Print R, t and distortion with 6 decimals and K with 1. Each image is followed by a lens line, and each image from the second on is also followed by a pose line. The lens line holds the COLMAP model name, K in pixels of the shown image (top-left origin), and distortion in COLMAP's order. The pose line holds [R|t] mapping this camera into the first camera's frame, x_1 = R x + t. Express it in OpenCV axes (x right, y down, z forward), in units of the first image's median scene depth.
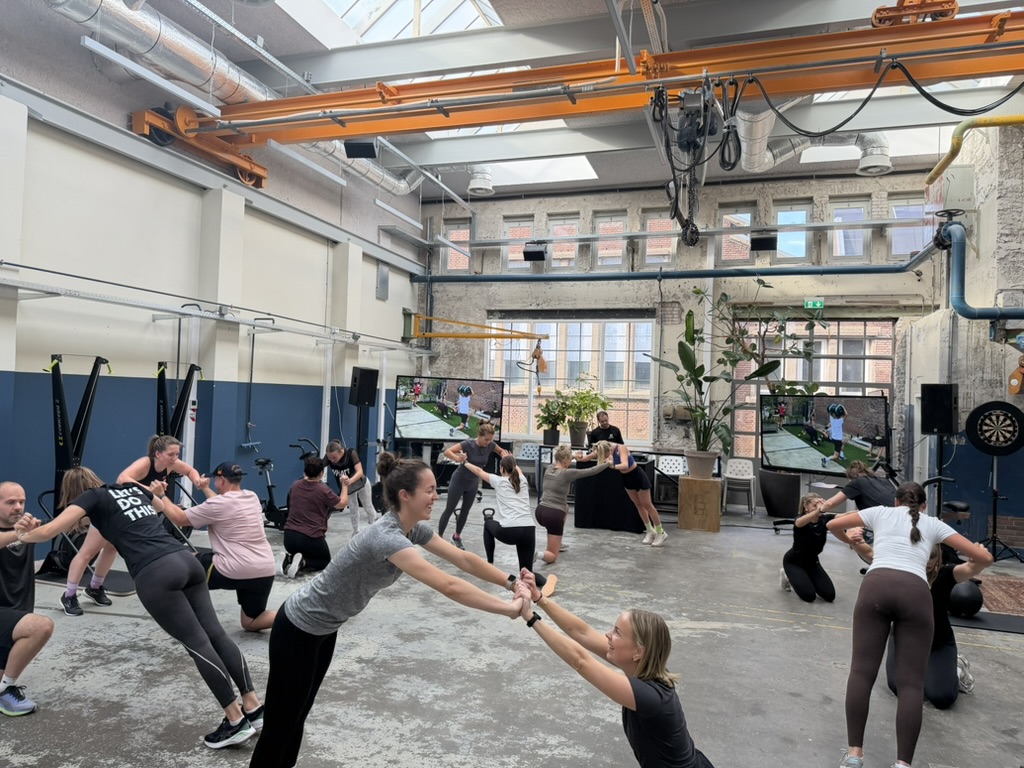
lens RADIAL K [[714.5, 0, 505.6], [0, 714.5, 380.0], [0, 0, 1]] dist [0.019663, -0.032819]
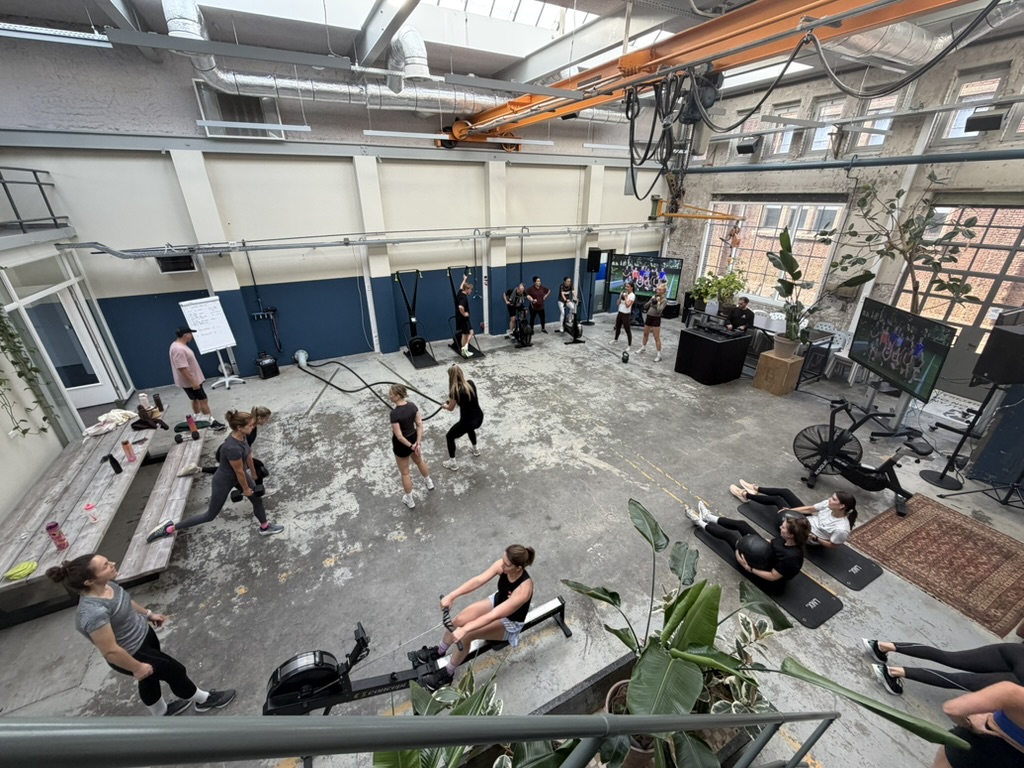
lens RADIAL K [[404.2, 0, 506.9], [0, 404.2, 385.1], [0, 0, 1]] dist [0.000054, 0.000207]
pose [[0.717650, 0.264412, -0.644256, 0.648487], [0.046764, 0.904732, 0.423407, -0.253060], [0.694833, -0.333985, 0.636916, 0.229313]]
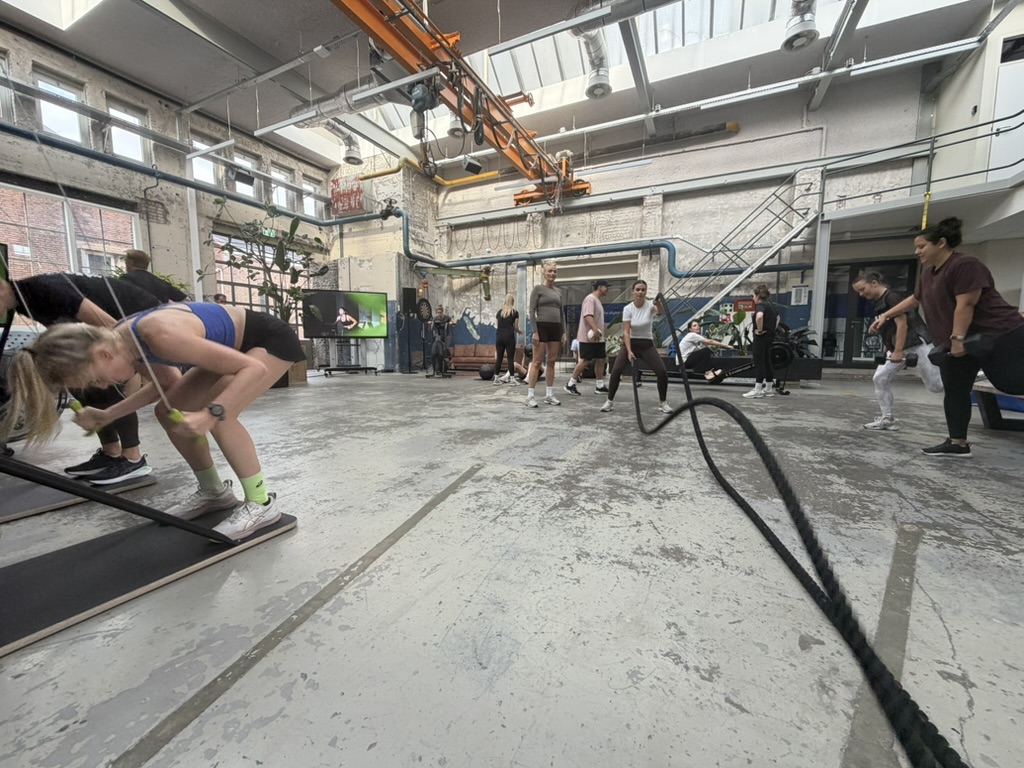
lens RADIAL K [[404.2, 0, 505.4], [0, 404.2, 384.2], [0, 0, 1]] dist [0.000054, 0.000207]
pose [[0.128619, -0.133042, 0.982729, -0.723086], [-0.024783, 0.990219, 0.137300, 0.147873], [-0.991384, -0.042014, 0.124064, 0.759816]]
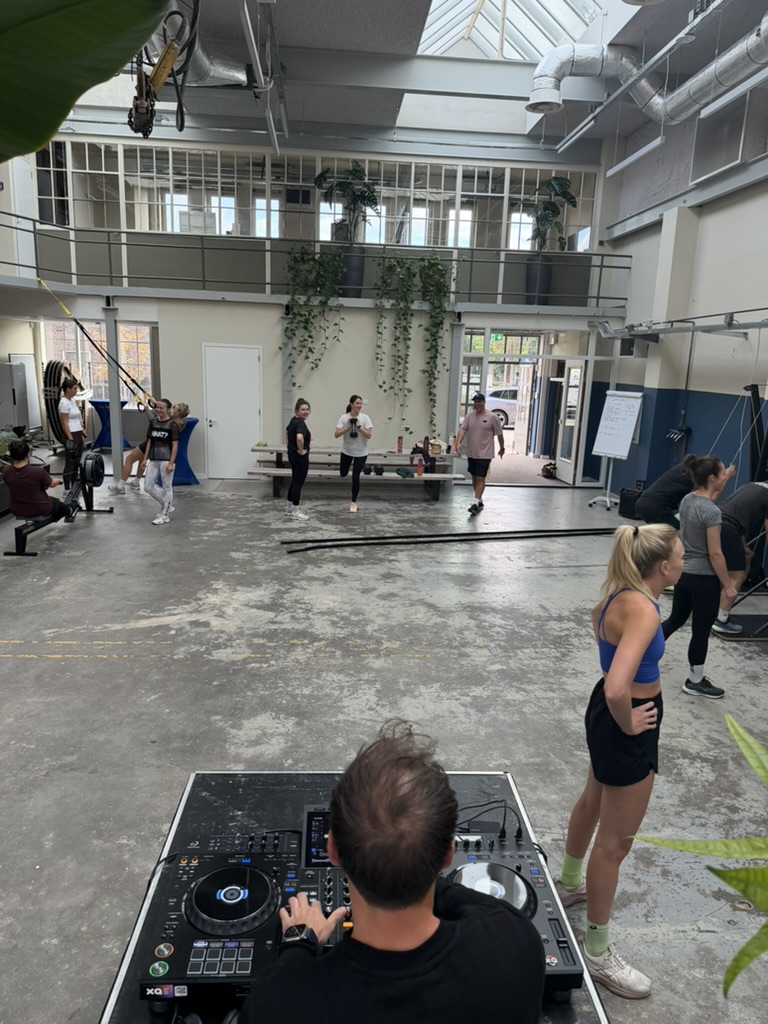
lens RADIAL K [[714.5, 0, 389.0], [0, 714.5, 513.0], [0, 0, 1]] dist [0.019663, -0.032819]
pose [[-0.916841, 0.008630, -0.399159, 0.338462], [-0.067156, 0.982189, 0.175487, -0.000842], [0.393563, 0.187700, -0.899931, 1.789024]]
